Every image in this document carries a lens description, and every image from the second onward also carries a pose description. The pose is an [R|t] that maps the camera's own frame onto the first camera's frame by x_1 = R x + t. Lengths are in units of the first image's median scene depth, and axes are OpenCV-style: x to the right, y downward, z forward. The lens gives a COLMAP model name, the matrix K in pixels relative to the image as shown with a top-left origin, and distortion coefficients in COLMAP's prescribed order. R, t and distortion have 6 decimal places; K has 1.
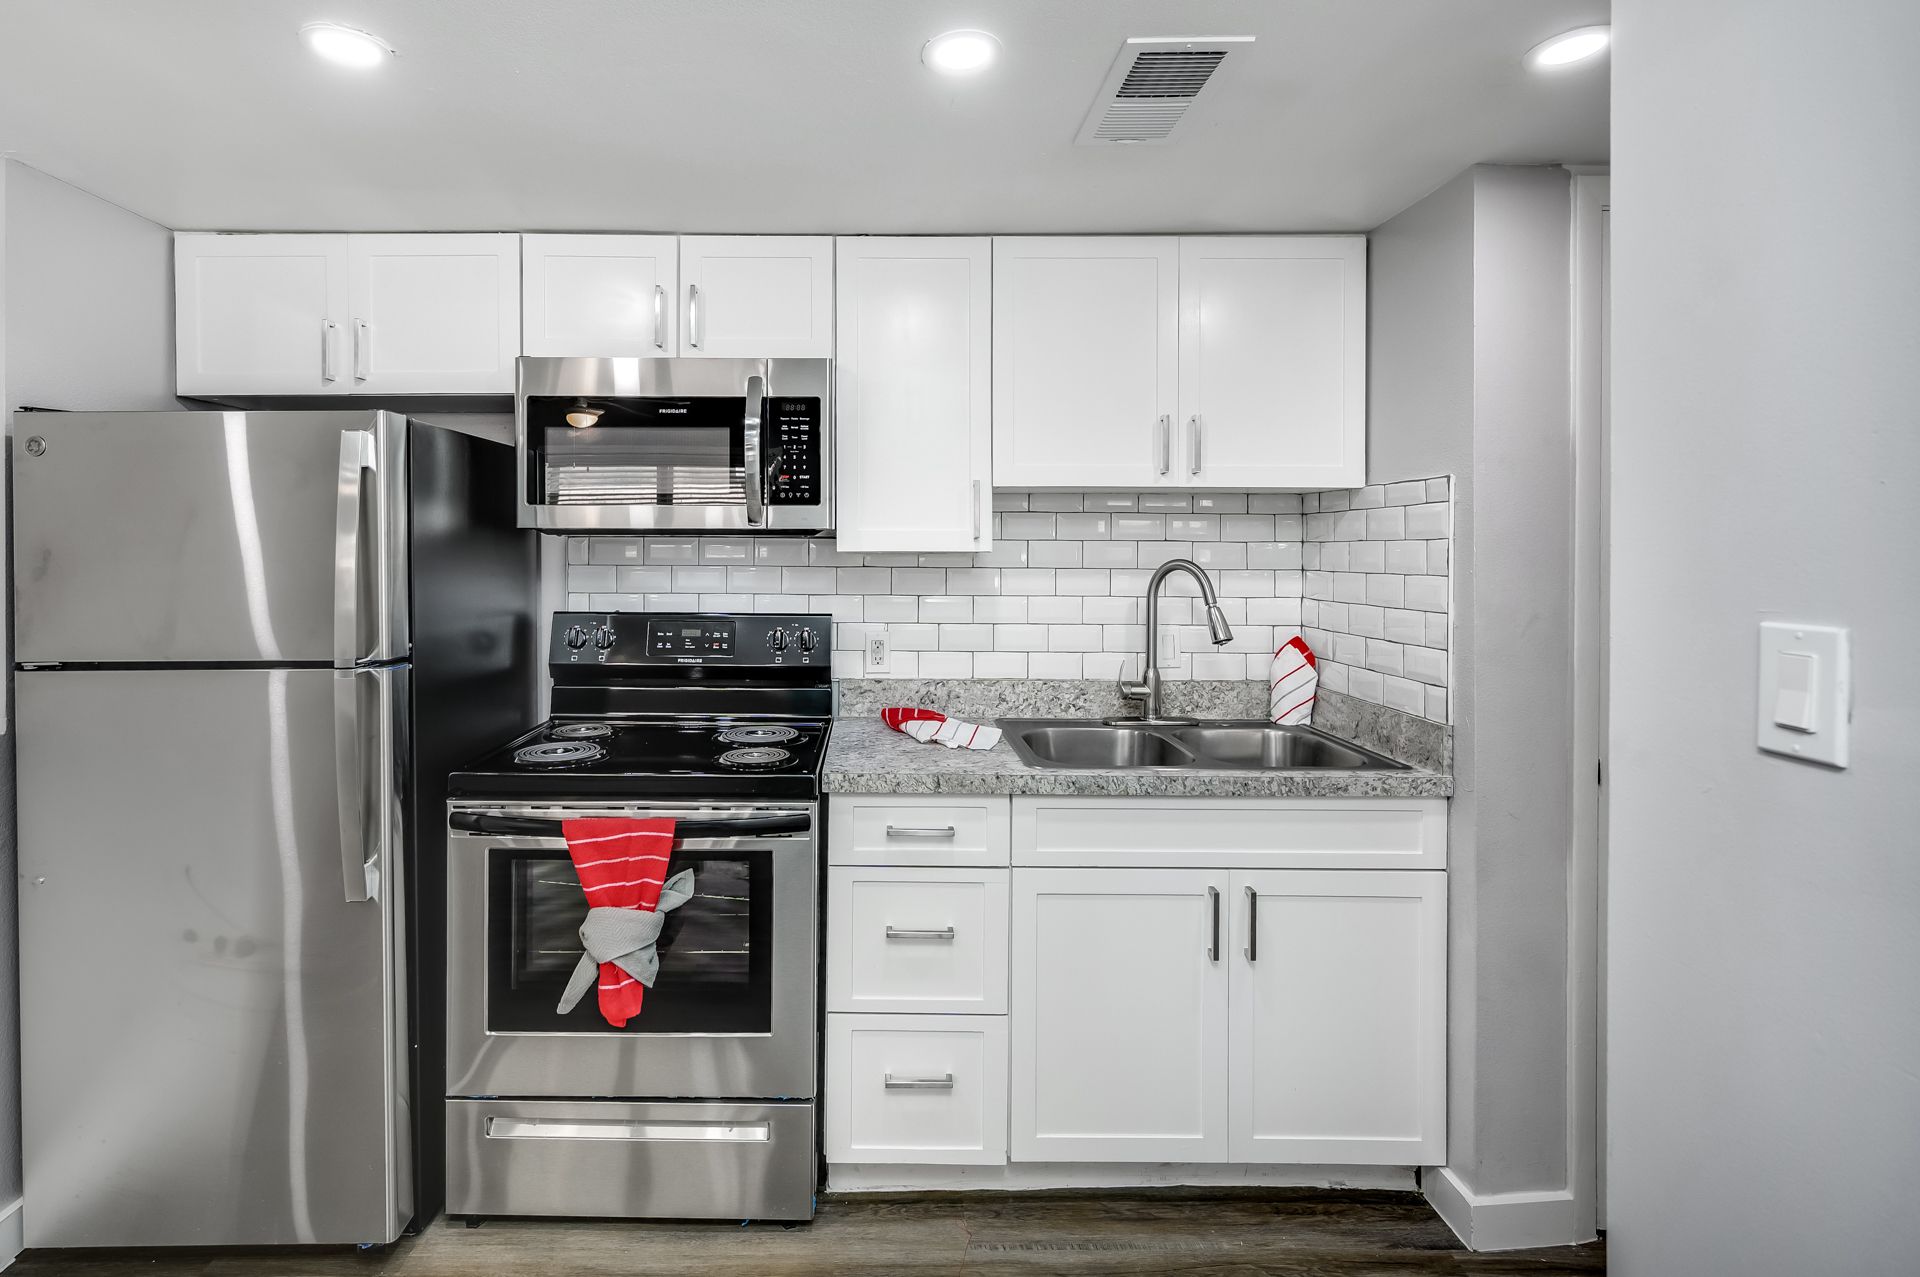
lens RADIAL K [[889.7, 0, 886.6], [0, 889.7, 558.4], [0, 0, 1]] dist [-0.000177, -0.000128]
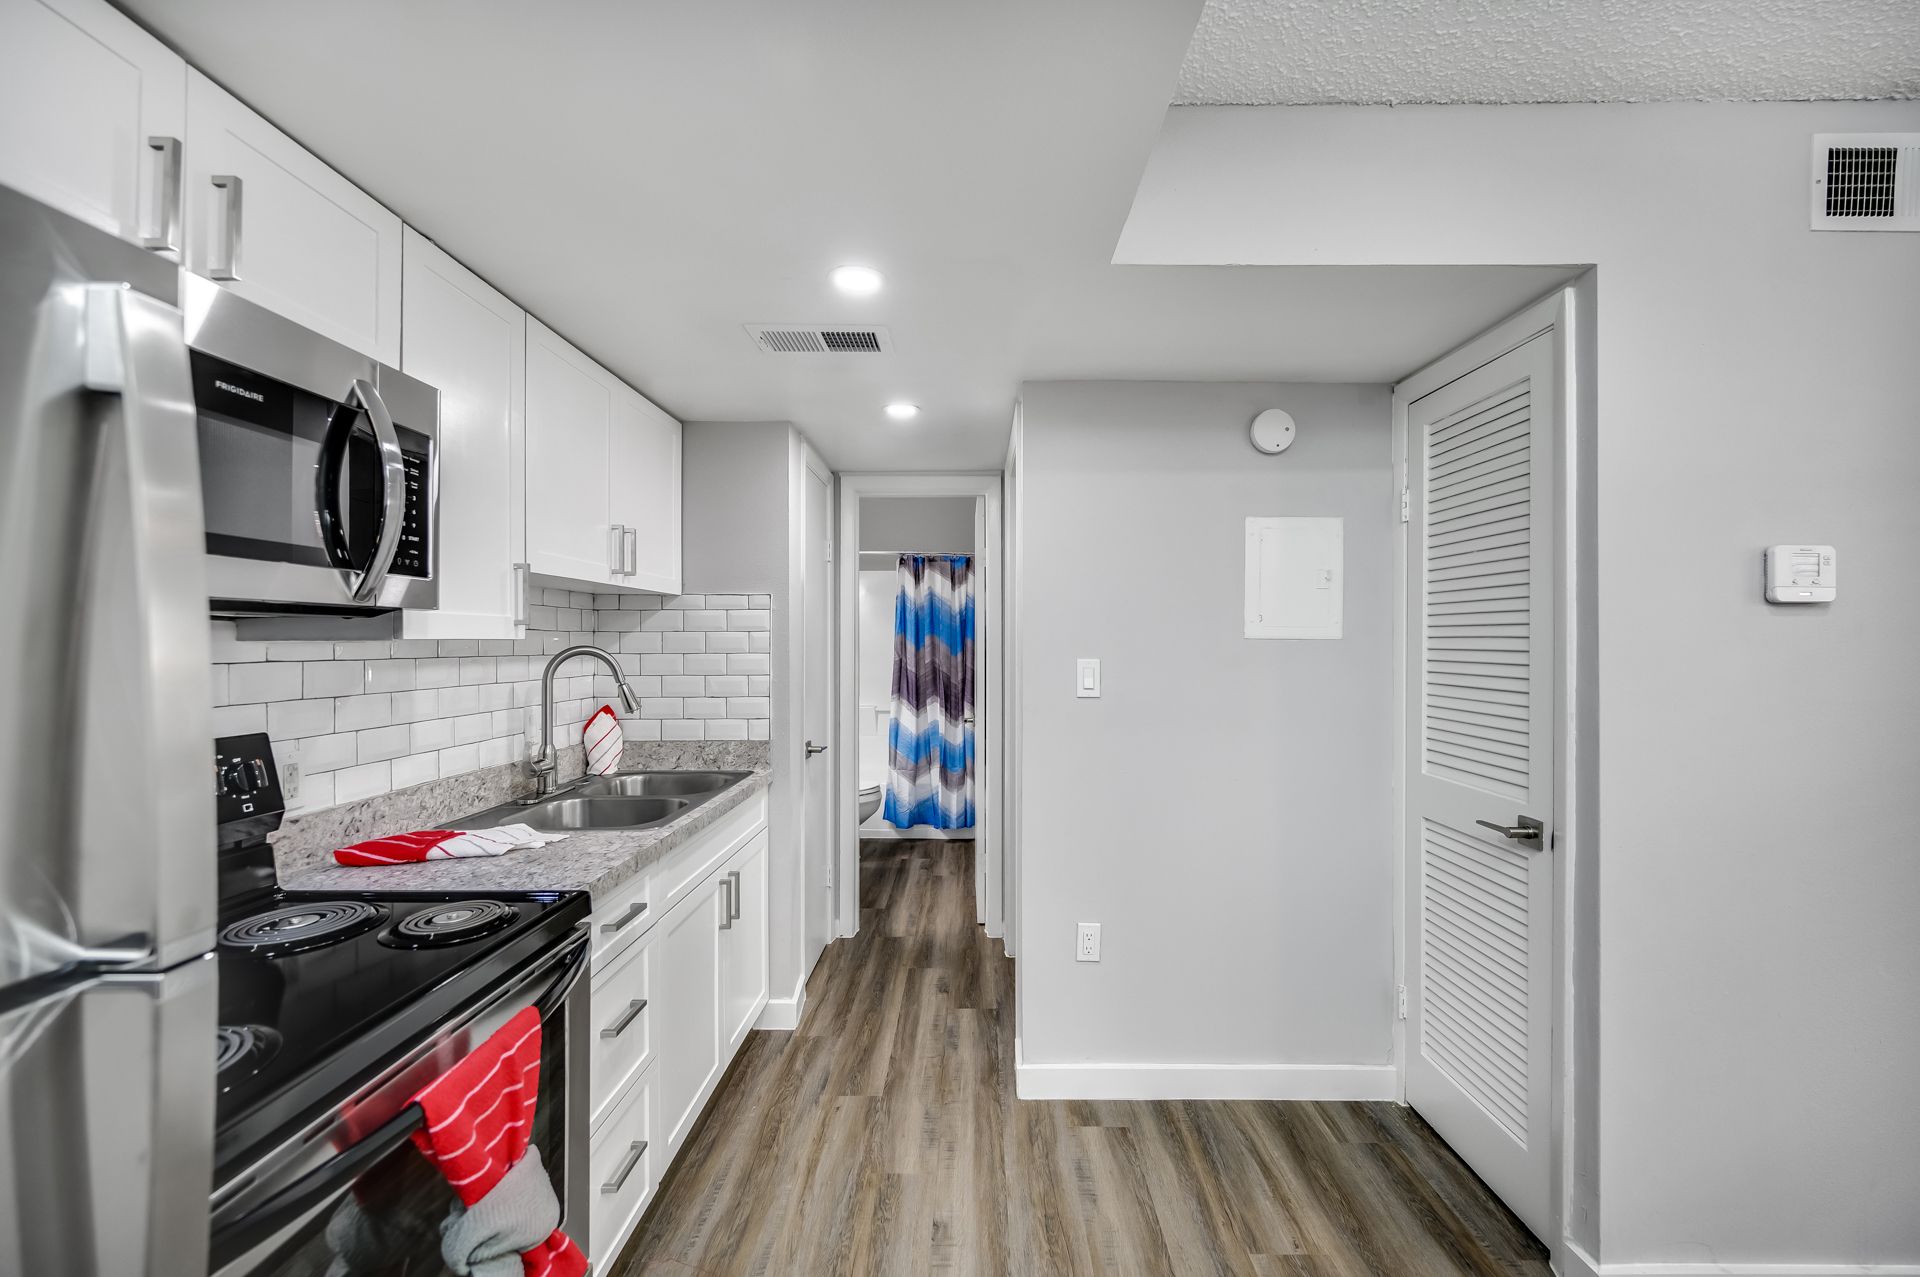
lens RADIAL K [[760.1, 0, 962.1], [0, 760.1, 647.1], [0, 0, 1]] dist [-0.000684, -0.000289]
pose [[0.011425, -0.011555, 0.999868, -0.720801], [0.010677, 0.999878, 0.011433, -0.003495], [-0.999878, 0.010545, 0.011547, 0.536521]]
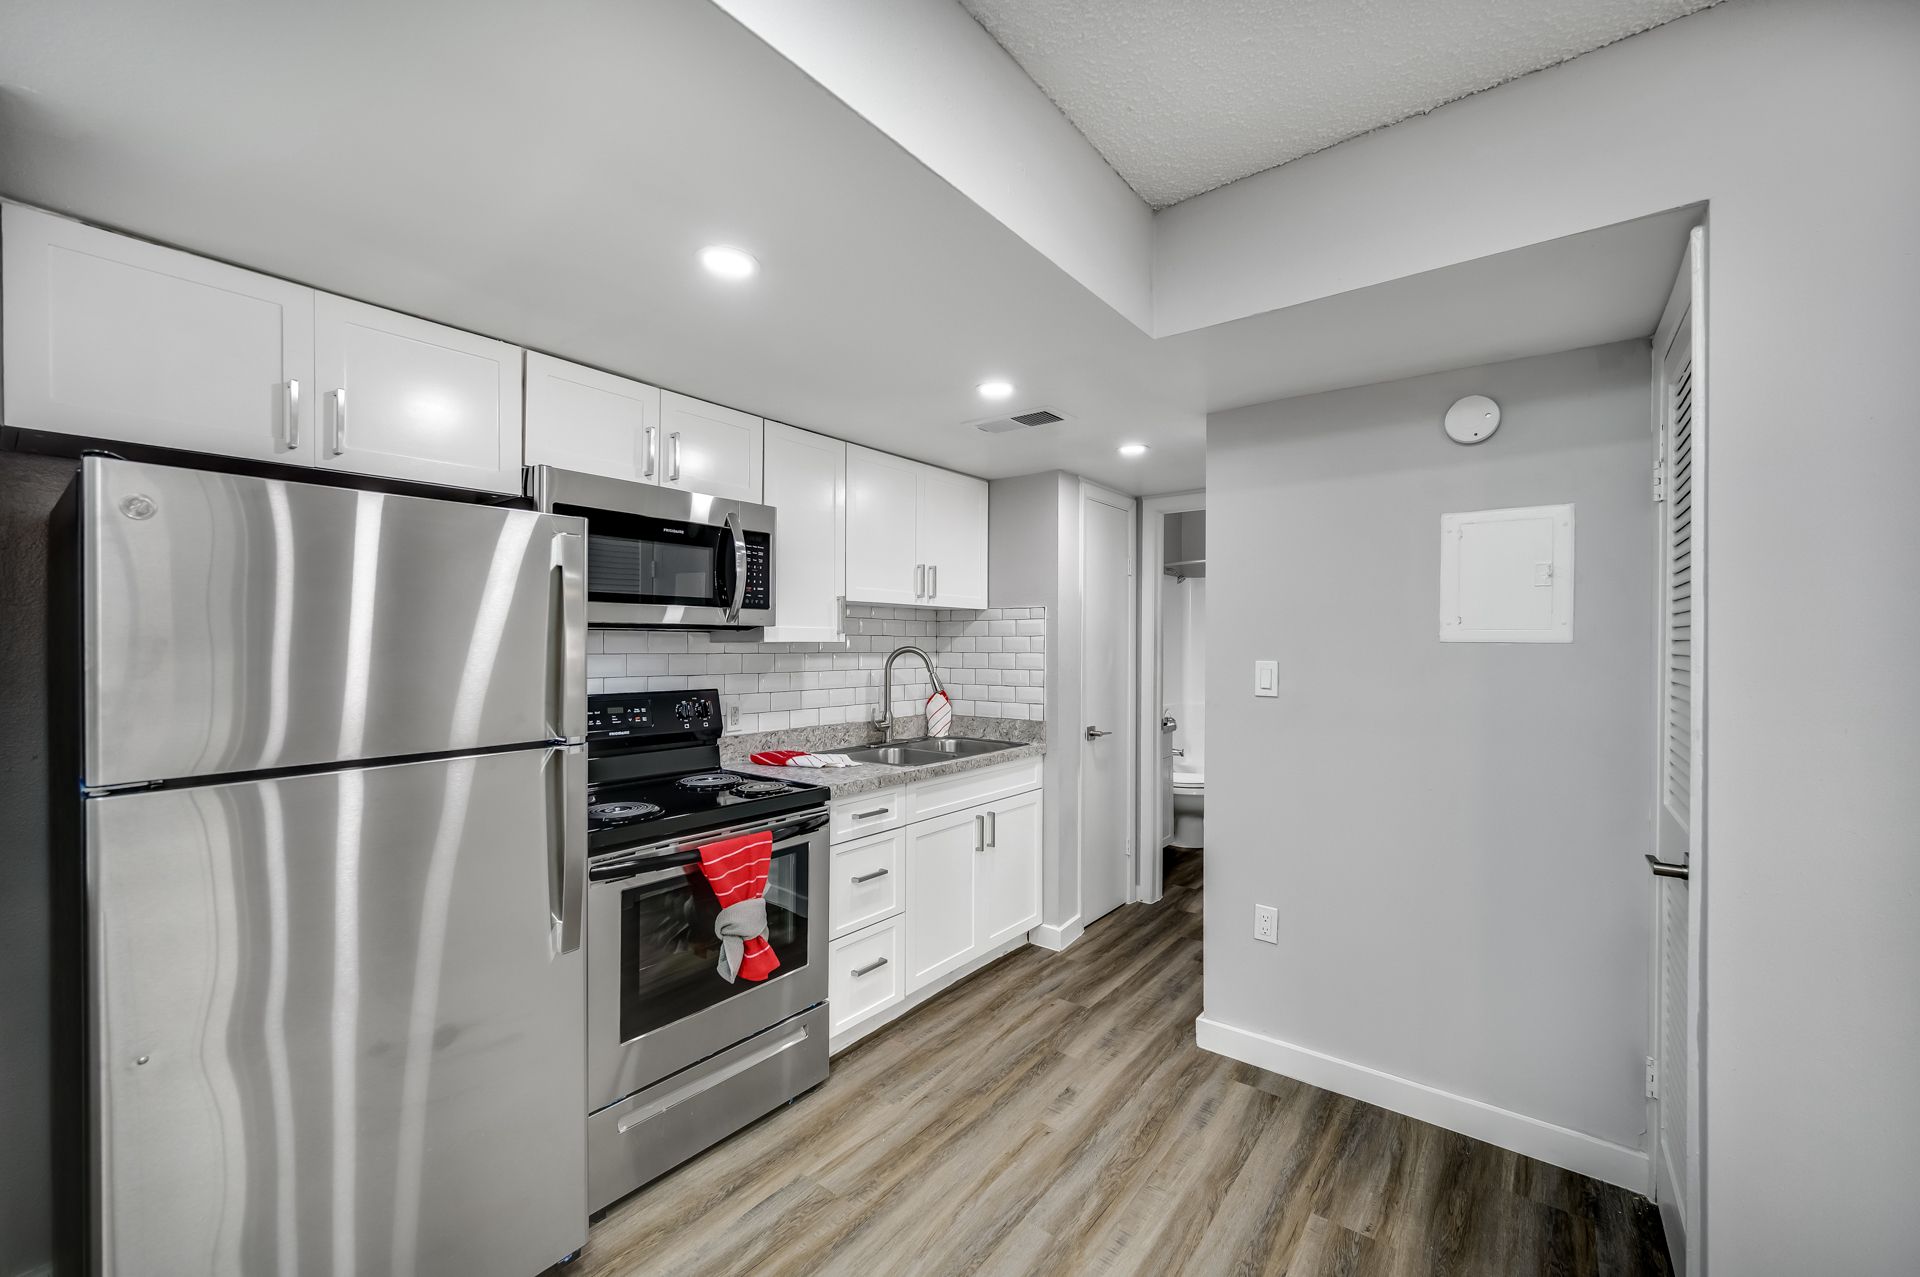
lens RADIAL K [[759.2, 0, 961.7], [0, 759.2, 652.6], [0, 0, 1]] dist [-0.000798, -0.000165]
pose [[0.611585, -0.011489, 0.791095, -0.848051], [0.007917, 0.999933, 0.008402, 0.001676], [-0.791139, 0.001125, 0.611635, 0.014267]]
